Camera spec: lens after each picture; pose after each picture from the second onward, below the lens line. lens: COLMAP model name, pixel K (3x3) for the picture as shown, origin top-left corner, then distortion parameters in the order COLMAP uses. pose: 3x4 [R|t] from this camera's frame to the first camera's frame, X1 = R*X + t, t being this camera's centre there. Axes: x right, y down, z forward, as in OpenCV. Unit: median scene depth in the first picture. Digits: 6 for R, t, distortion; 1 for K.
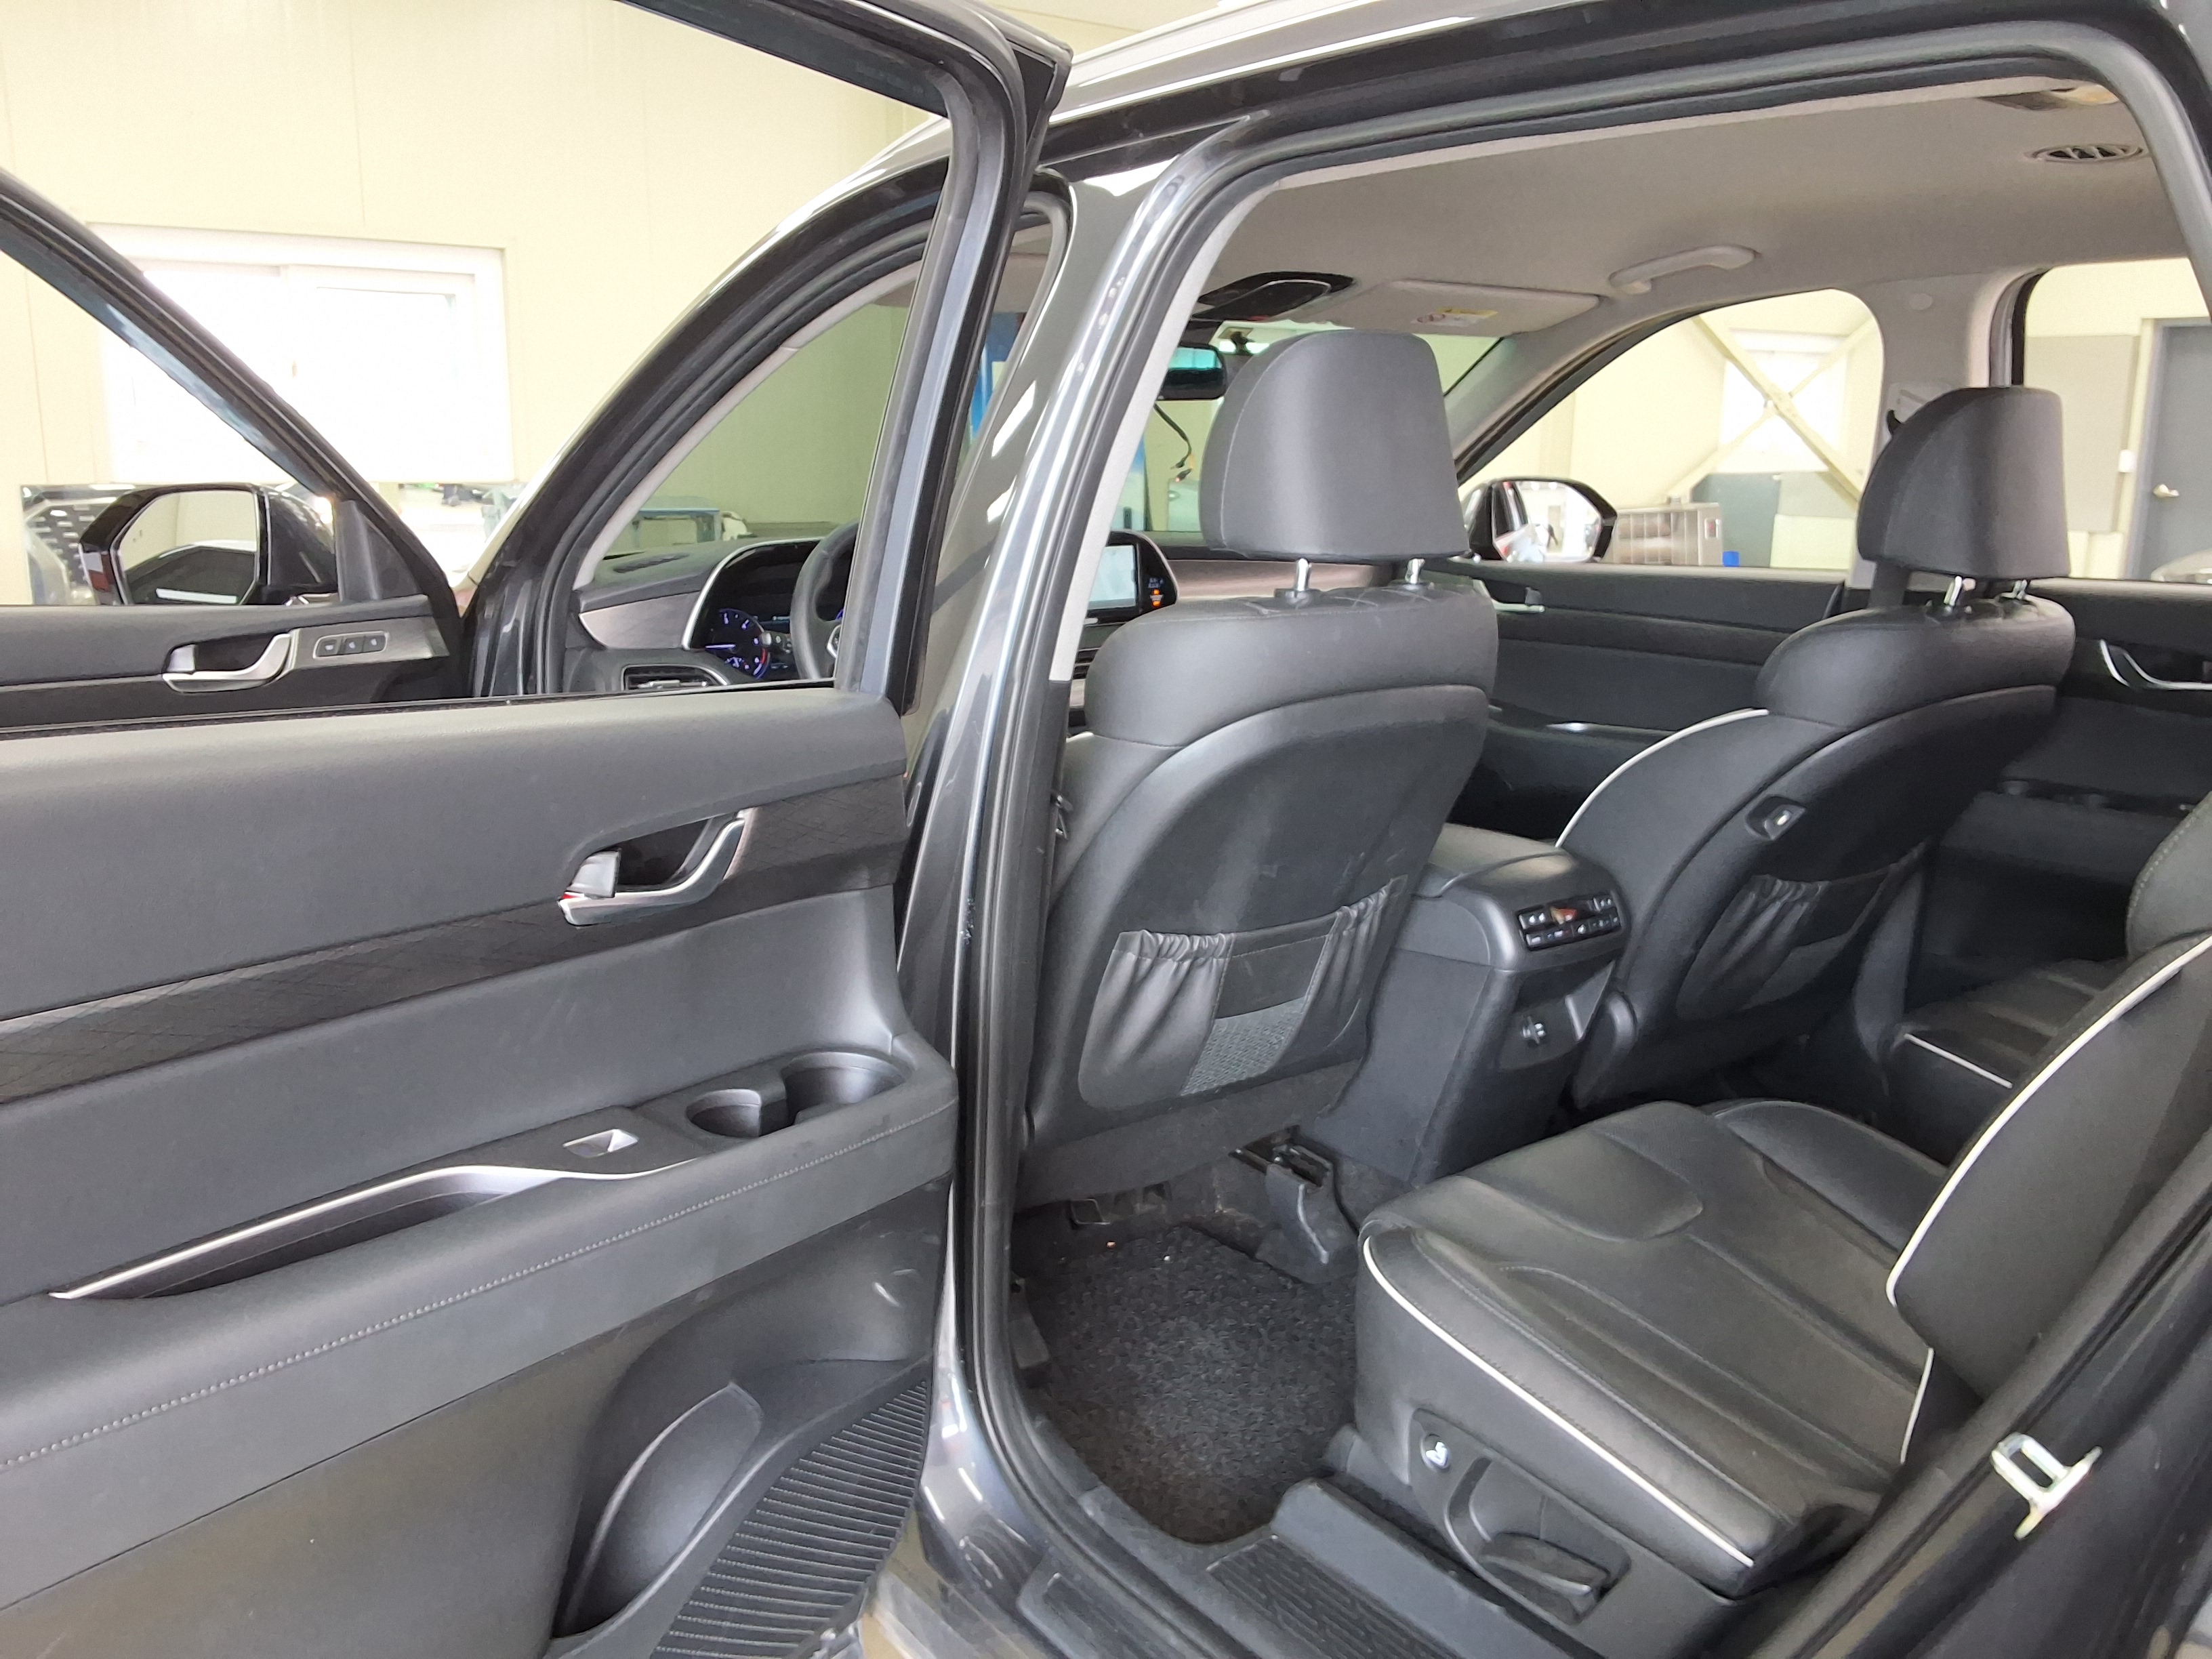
lens RADIAL K [[1770.9, 0, 1115.7], [0, 1770.9, 828.5], [0, 0, 1]] dist [0.062328, -0.082292]
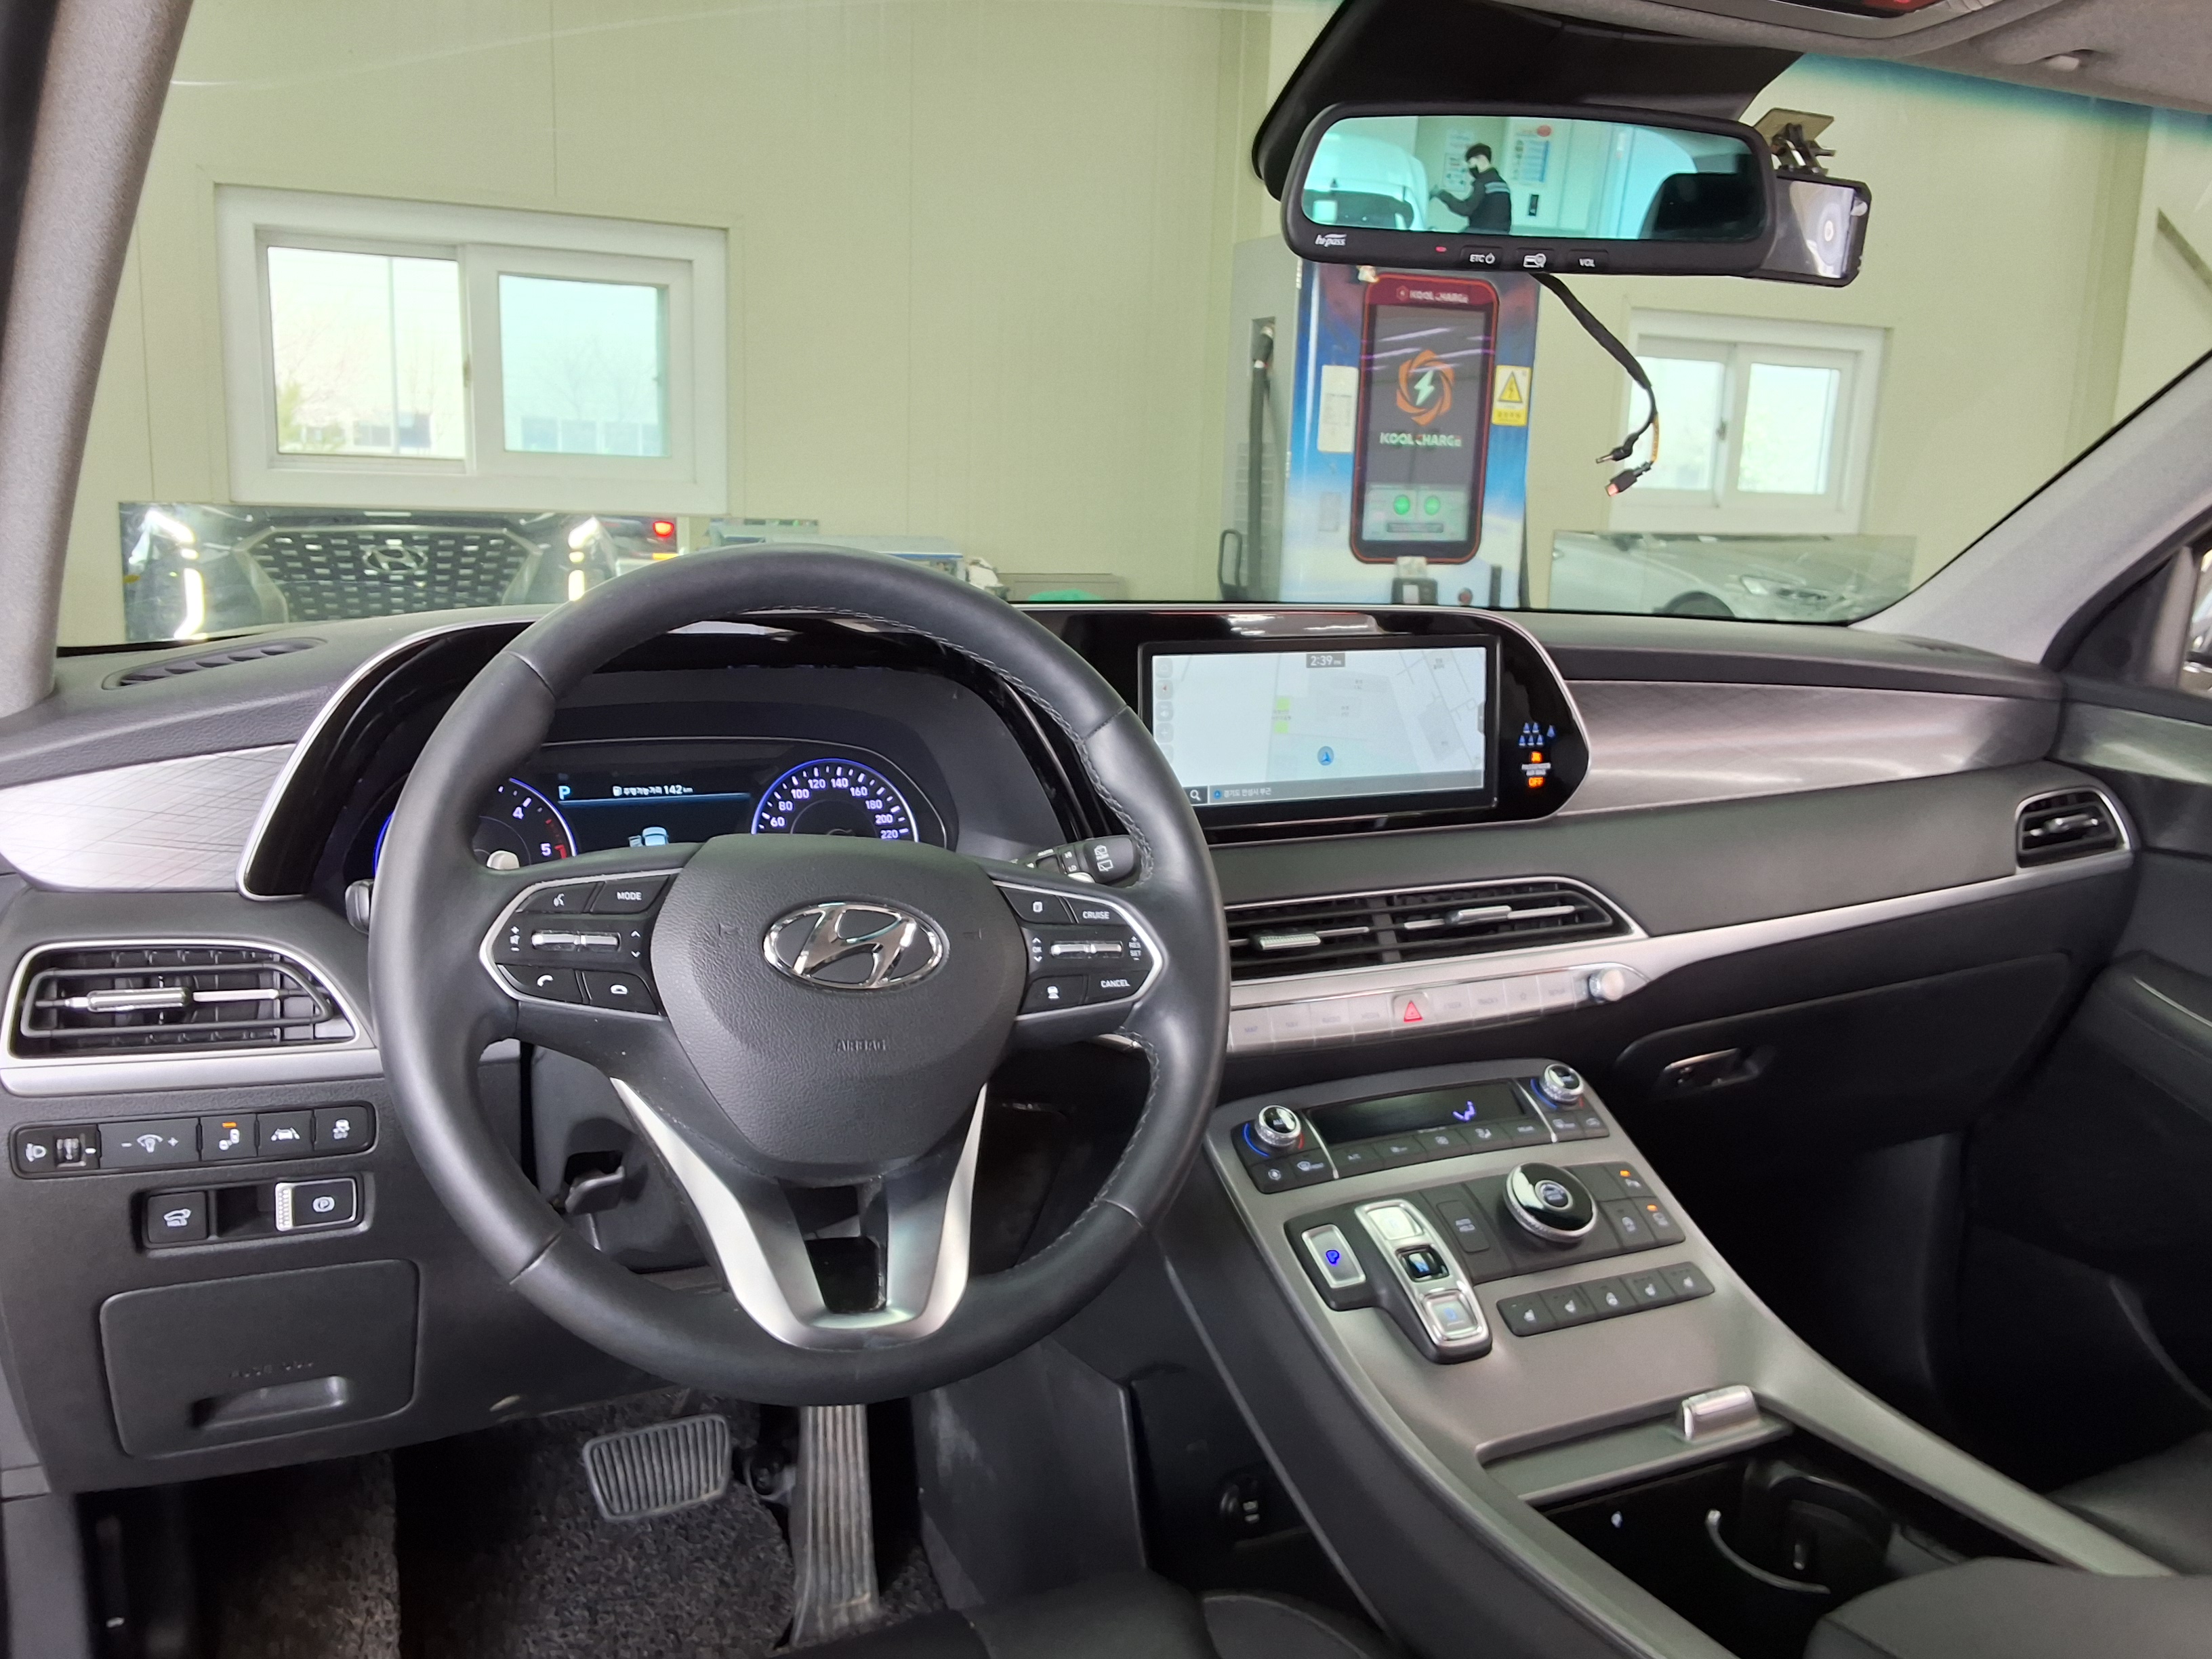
lens RADIAL K [[1770.9, 0, 1095.9], [0, 1770.9, 814.6], [0, 0, 1]] dist [0.062328, -0.082292]
pose [[0.976237, 0.058112, -0.208767, 0.011545], [-0.065977, 0.997342, -0.030904, -0.118295], [0.206416, 0.043944, 0.977477, 0.666173]]
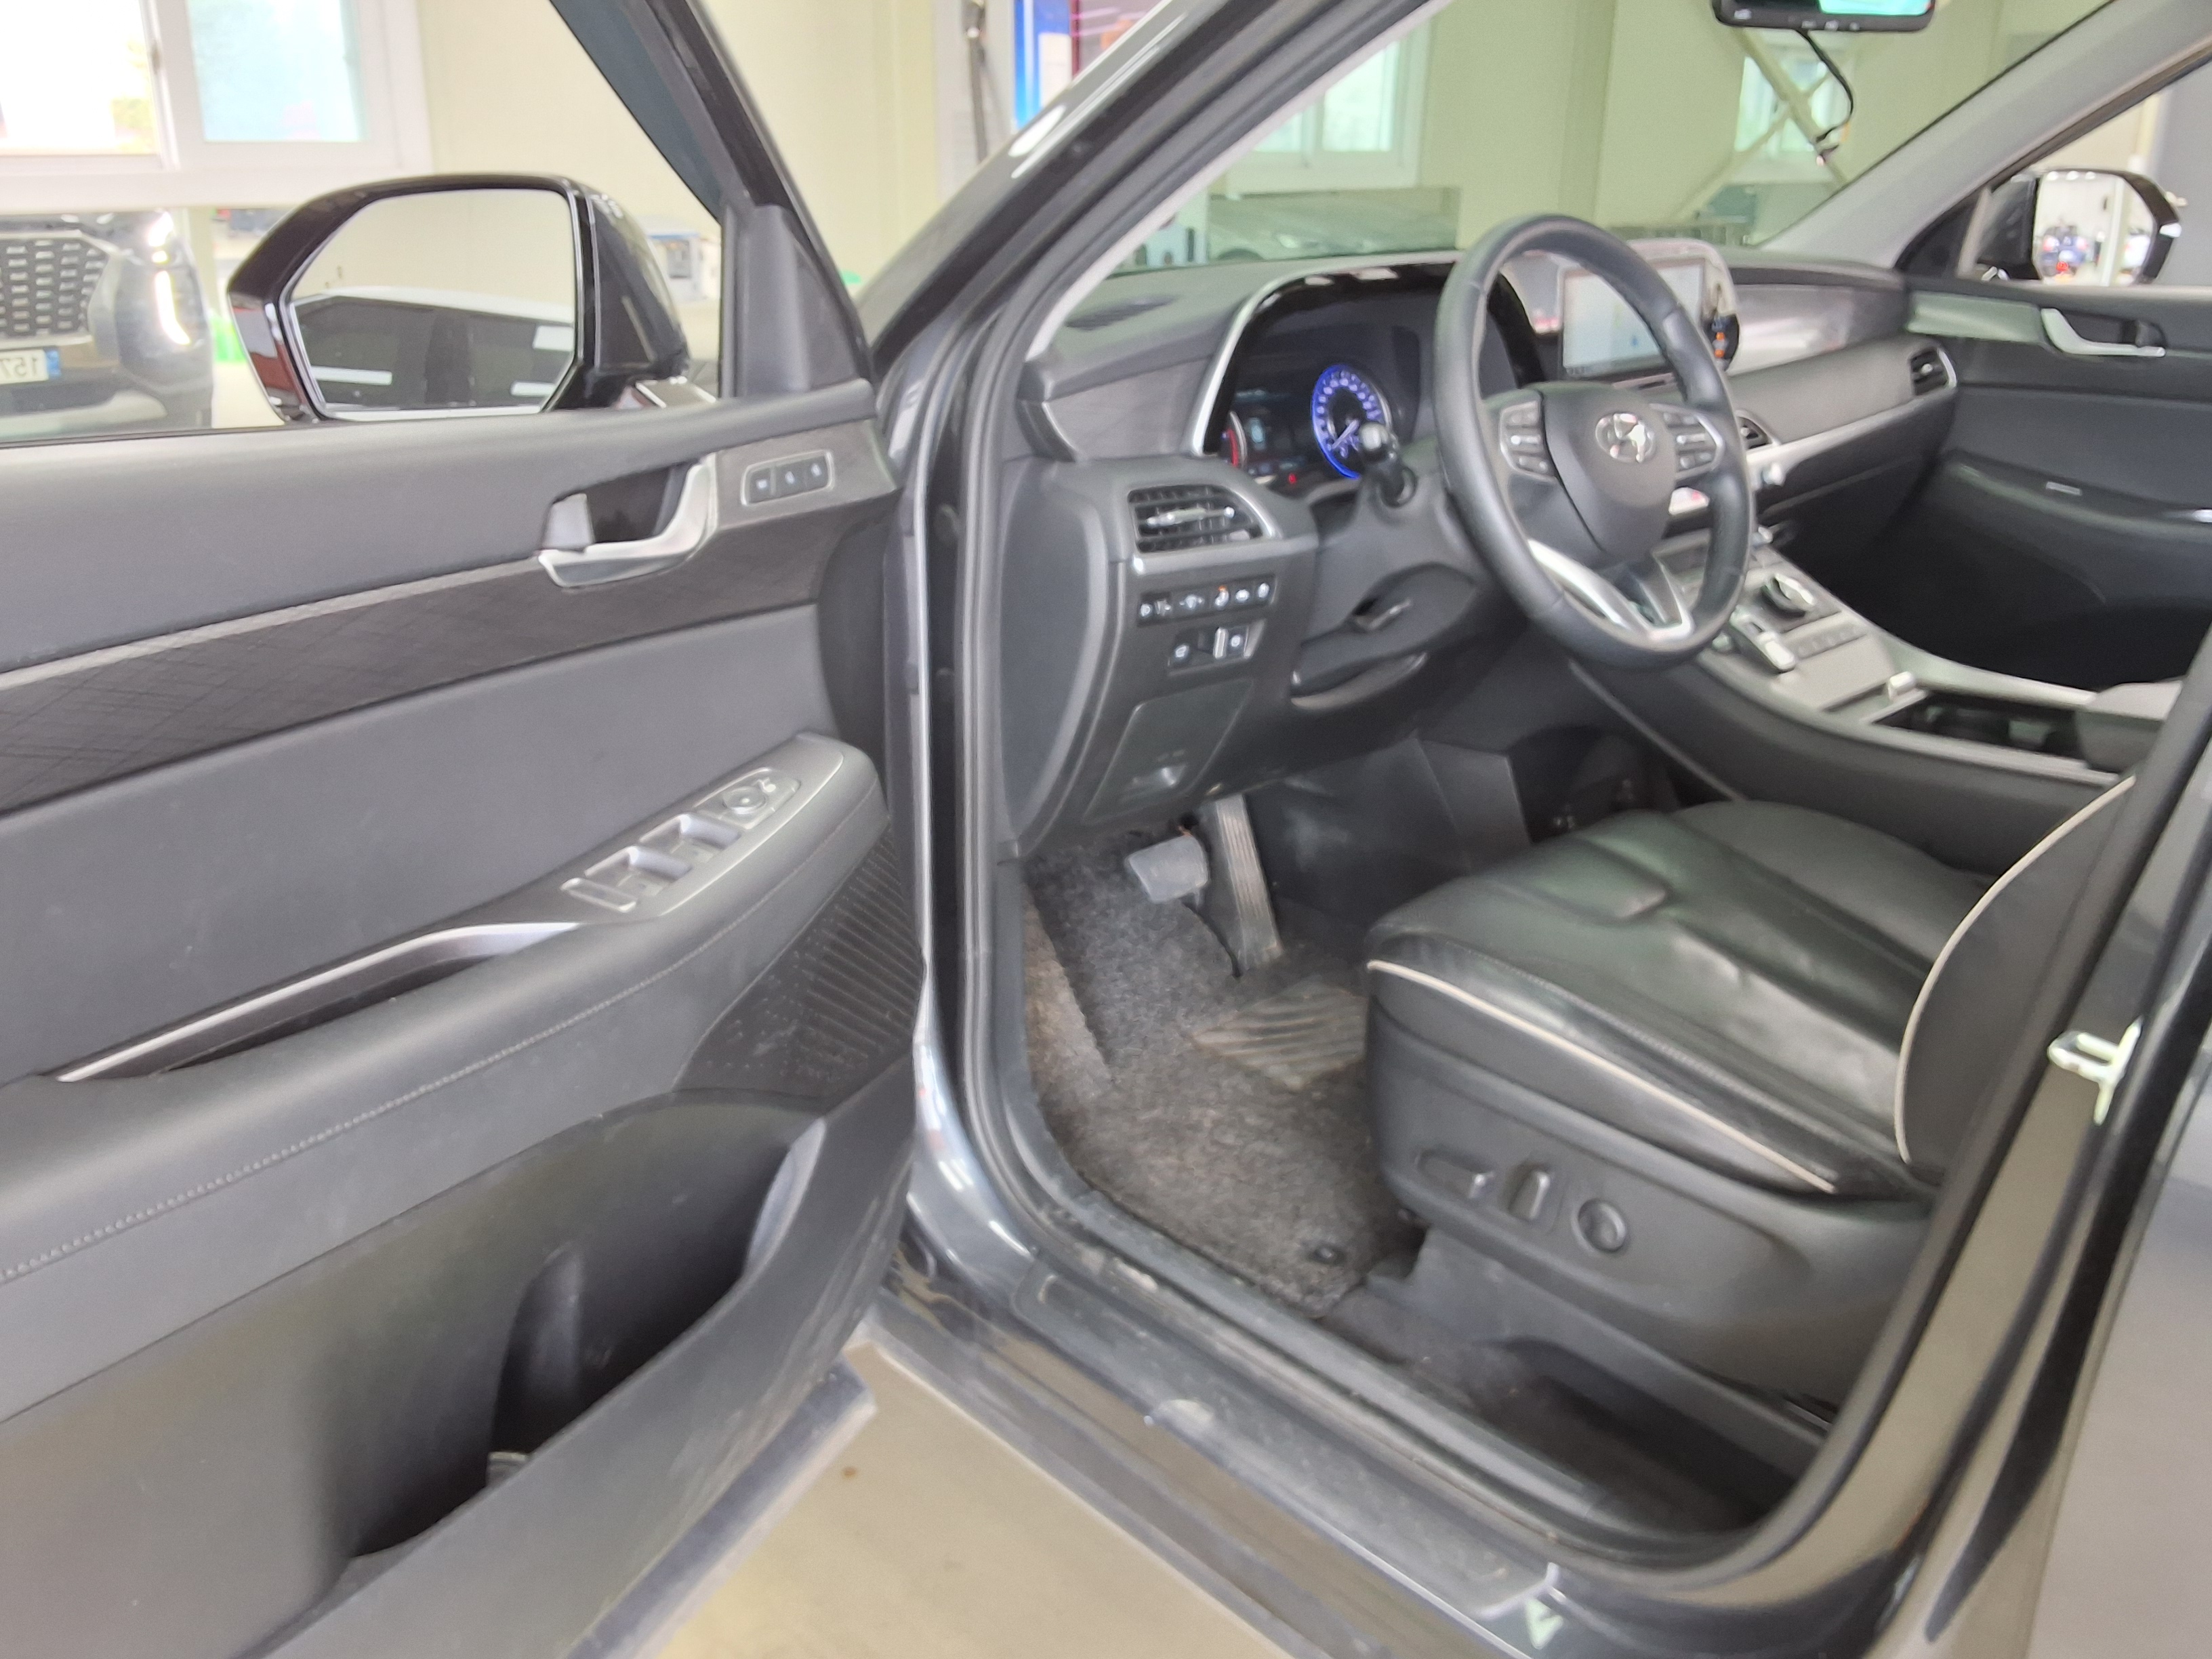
lens RADIAL K [[1770.9, 0, 1086.7], [0, 1770.9, 840.9], [0, 0, 1]] dist [0.062328, -0.082292]
pose [[0.996433, -0.039228, 0.074718, -0.331581], [0.027693, 0.988361, 0.149582, -0.061667], [-0.079716, -0.146980, 0.985922, 0.371445]]
